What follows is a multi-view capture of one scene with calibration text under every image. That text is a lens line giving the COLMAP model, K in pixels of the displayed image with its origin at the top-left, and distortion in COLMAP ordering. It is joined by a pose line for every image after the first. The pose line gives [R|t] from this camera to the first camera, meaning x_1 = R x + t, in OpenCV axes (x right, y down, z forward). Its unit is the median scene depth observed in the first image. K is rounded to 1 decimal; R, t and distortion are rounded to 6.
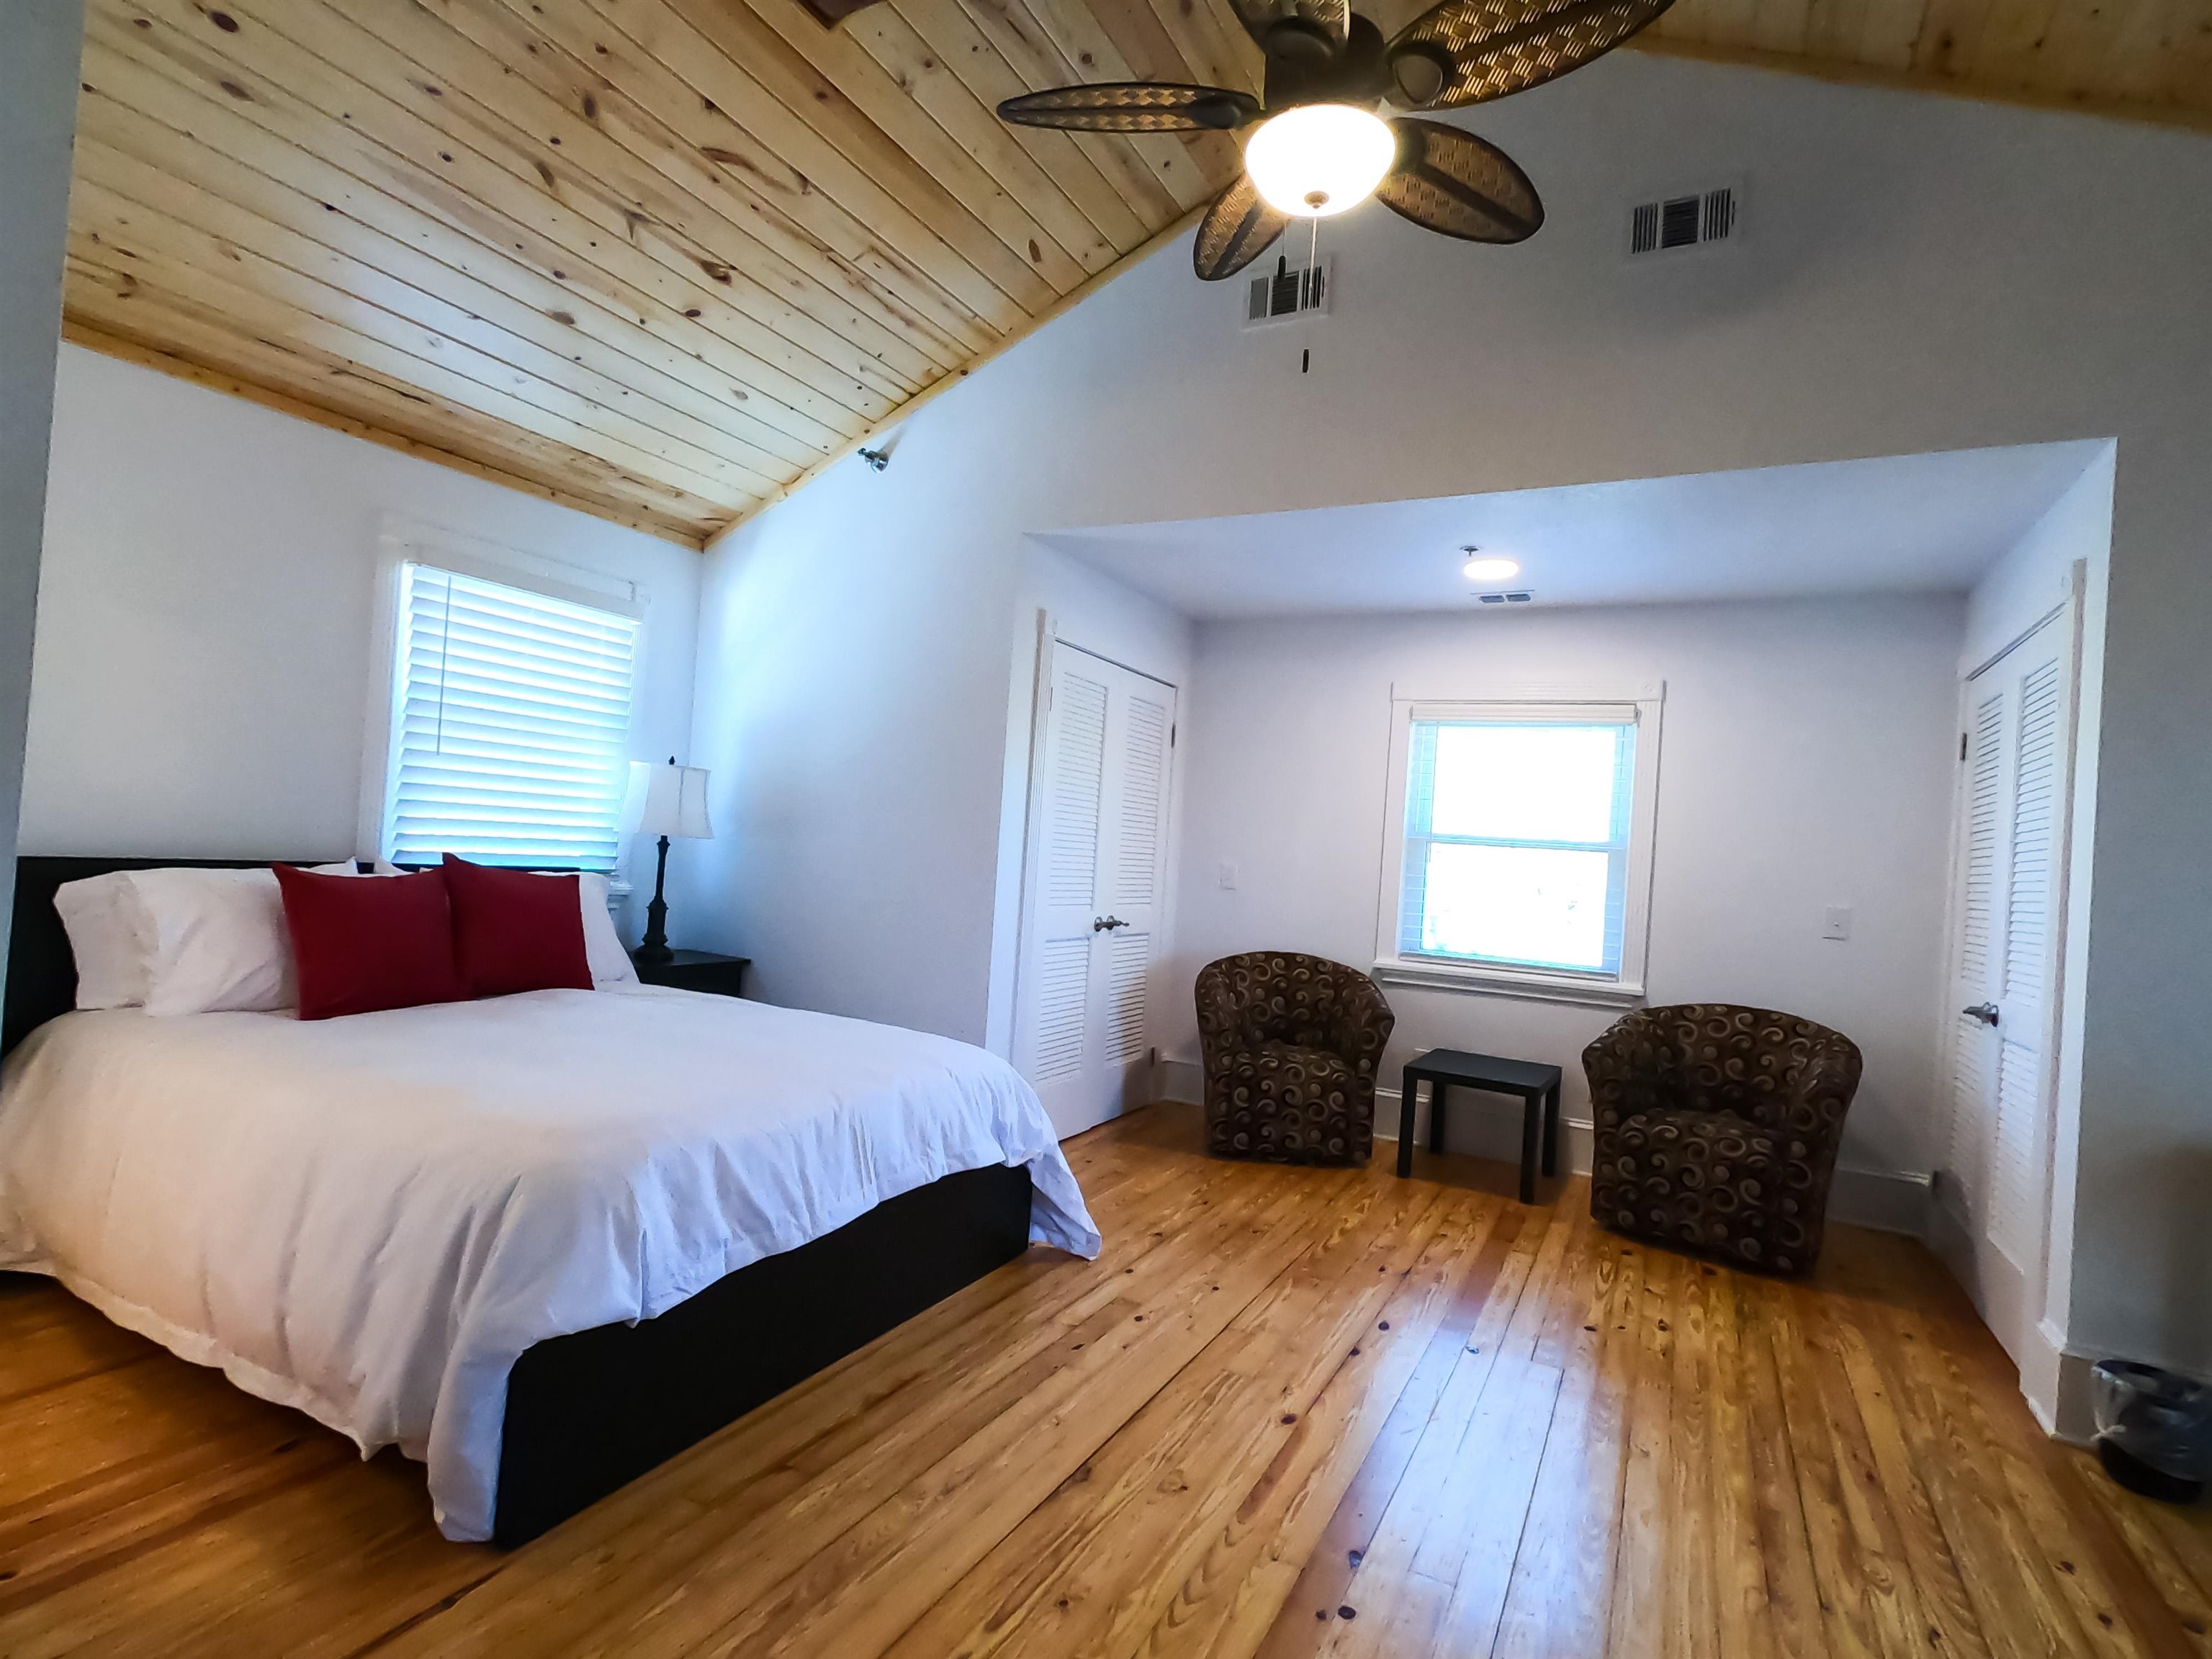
lens RADIAL K [[1105.9, 0, 1106.0], [0, 1105.9, 829.5], [0, 0, 1]] dist [0.001829, -0.001145]
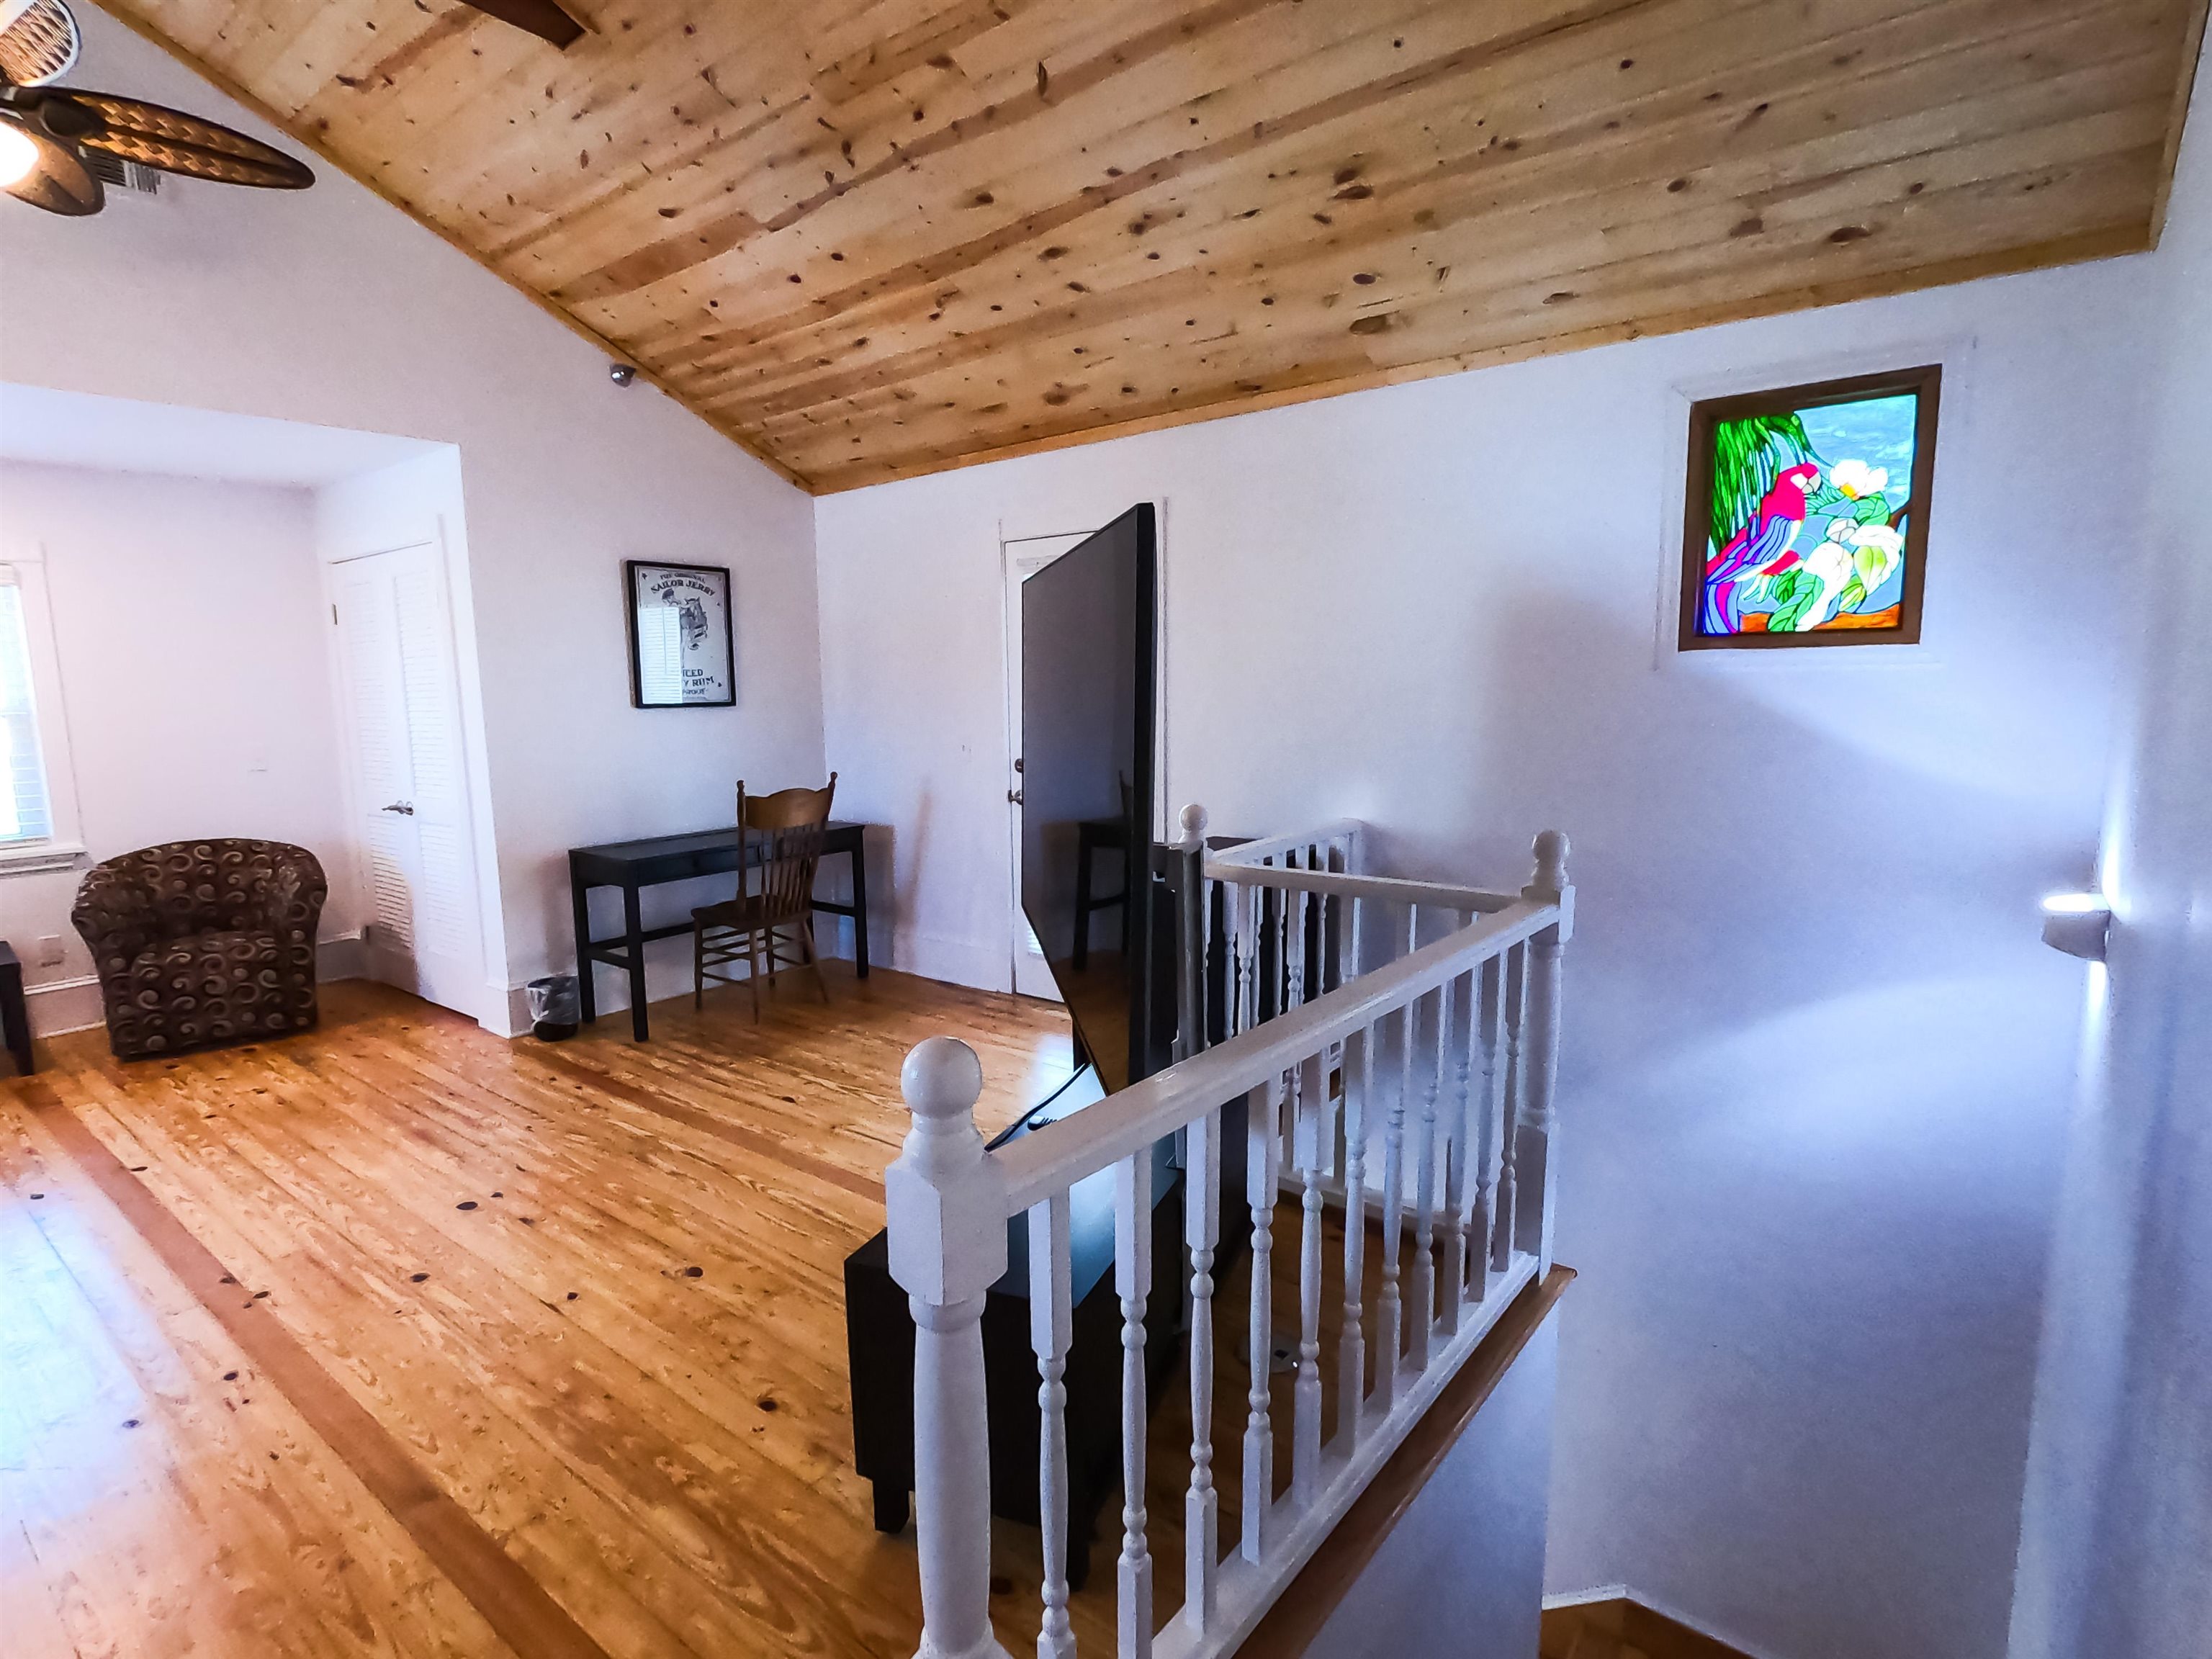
lens RADIAL K [[1105.9, 0, 1106.0], [0, 1105.9, 829.5], [0, 0, 1]] dist [0.001829, -0.001145]
pose [[0.173615, -0.204159, 0.963419, -0.500312], [0.014142, 0.978692, 0.204847, -0.101257], [-0.984712, -0.021940, 0.172803, -0.191839]]
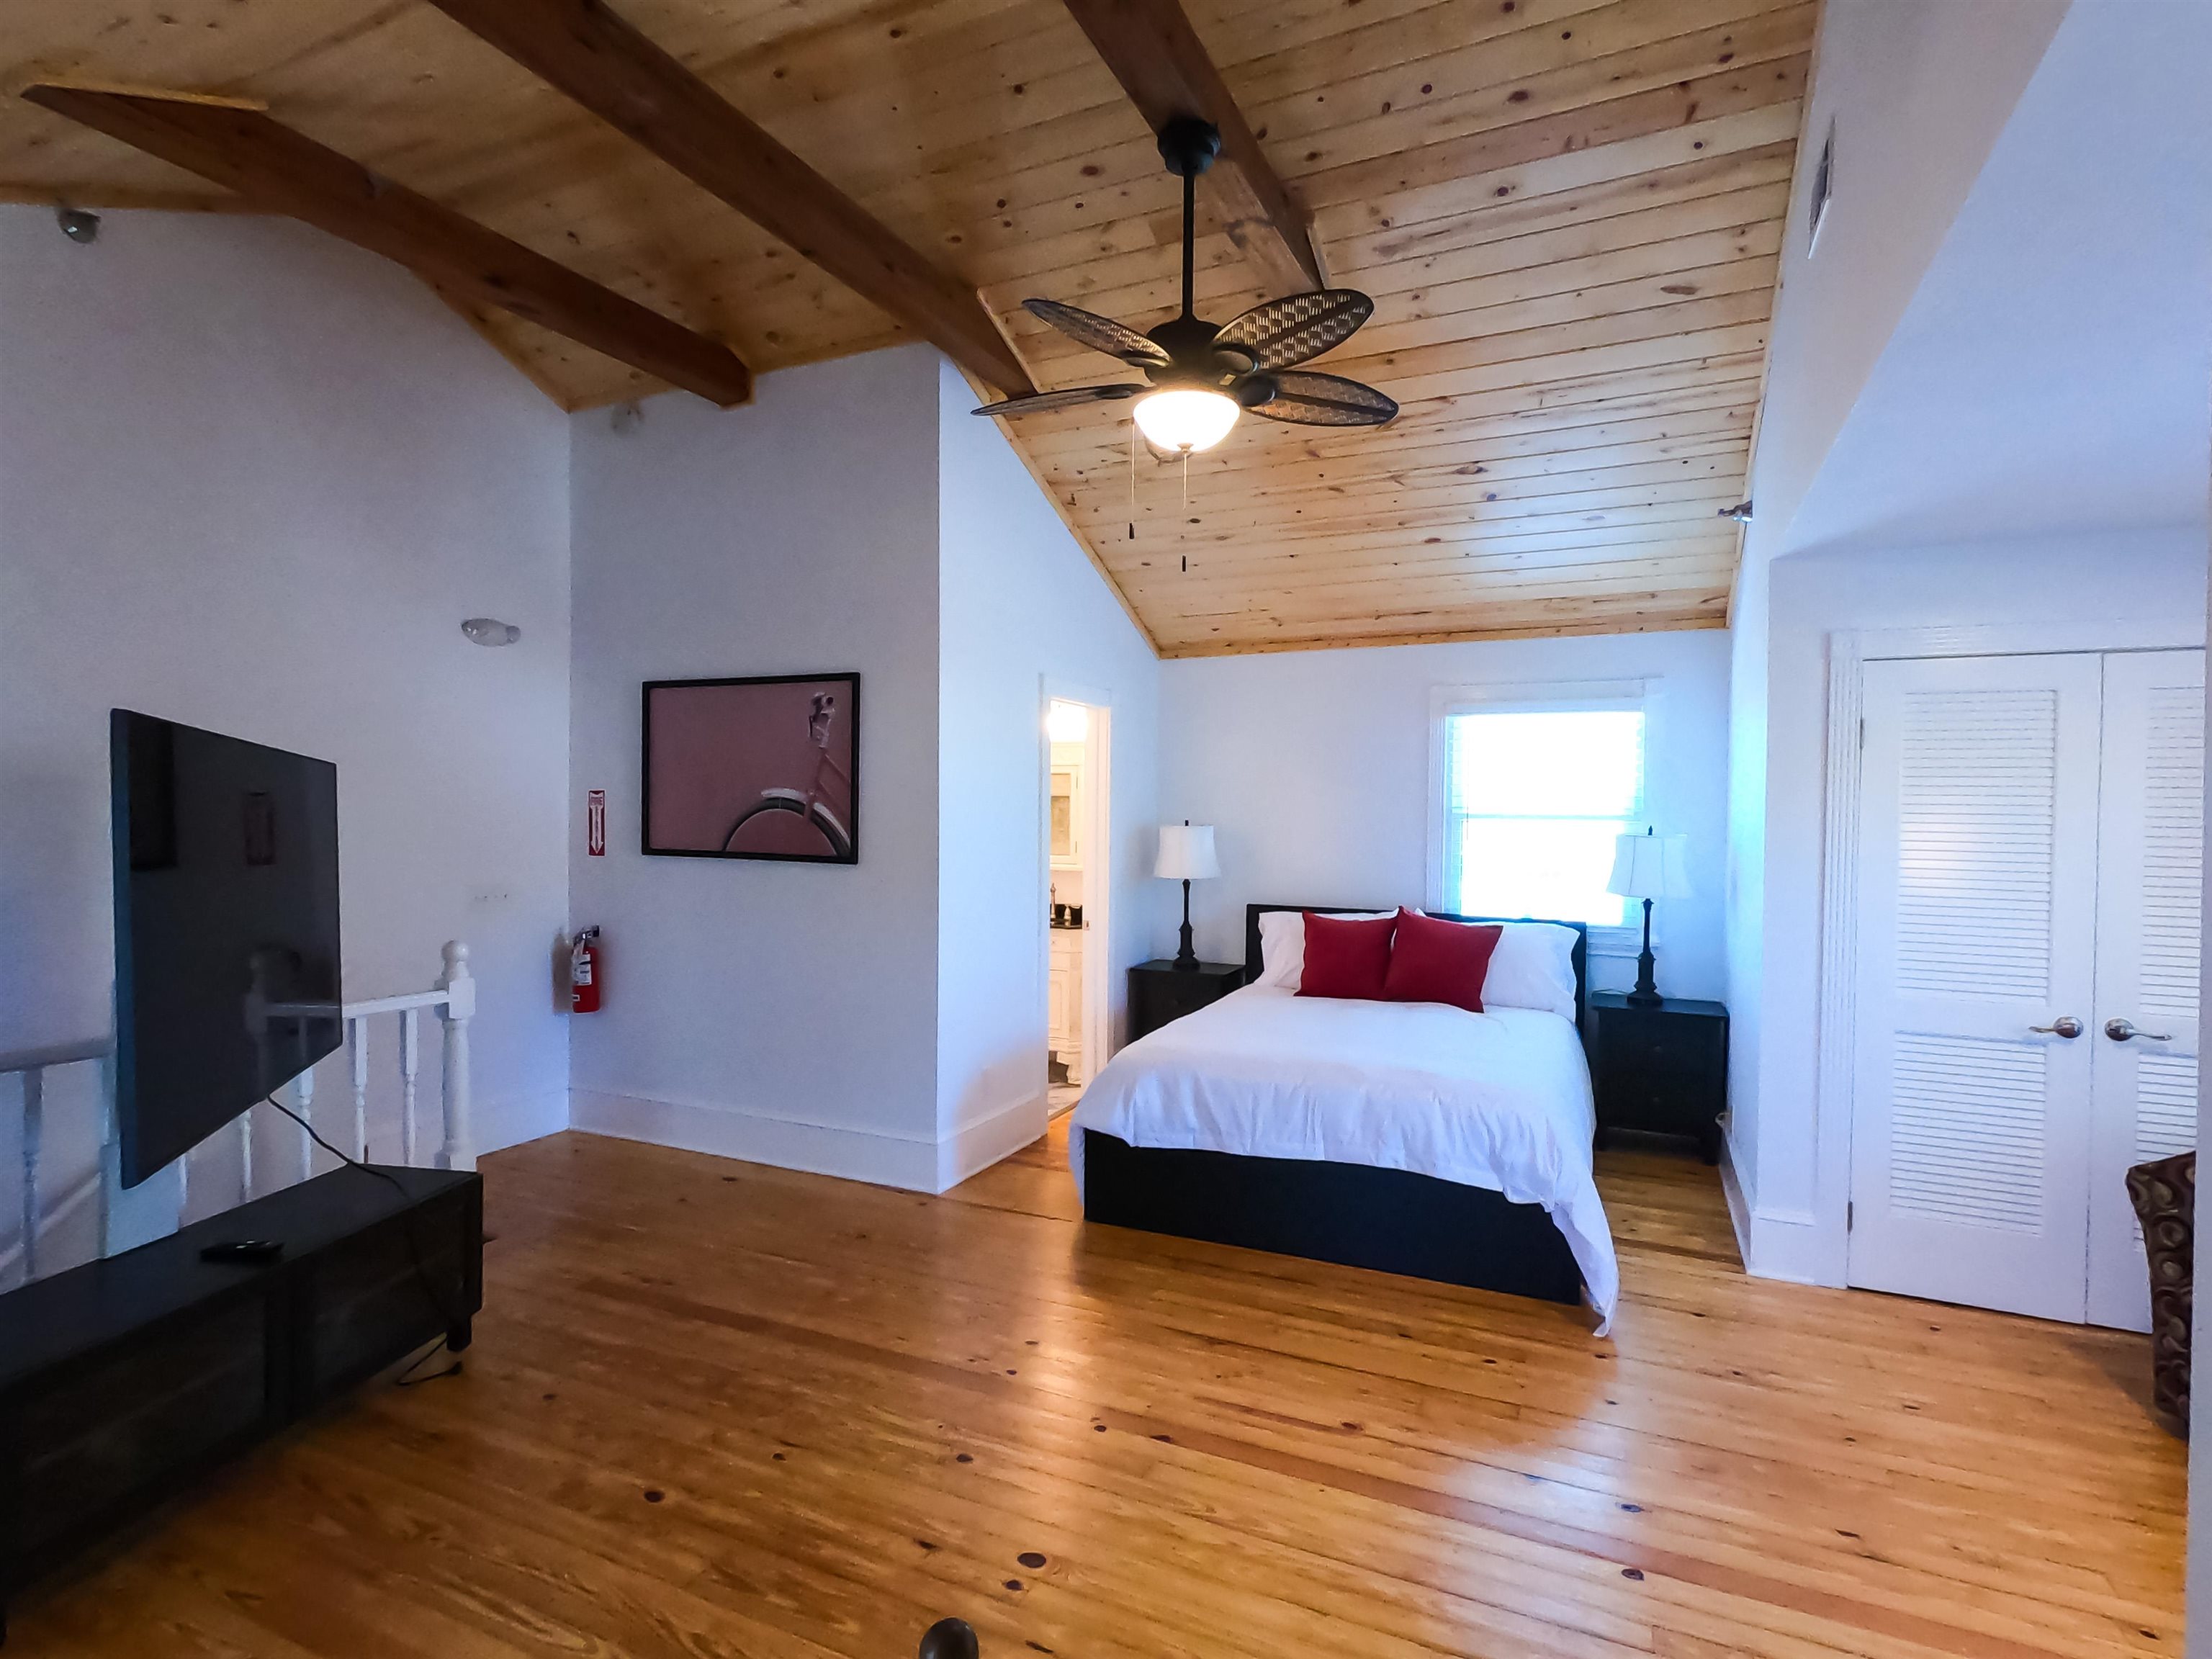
lens RADIAL K [[1105.9, 0, 1106.0], [0, 1105.9, 829.5], [0, 0, 1]] dist [0.001829, -0.001145]
pose [[0.052204, -0.051699, -0.997297, 0.997785], [0.007086, 0.998653, -0.051399, -0.010926], [0.998611, -0.004384, 0.052500, 0.533946]]
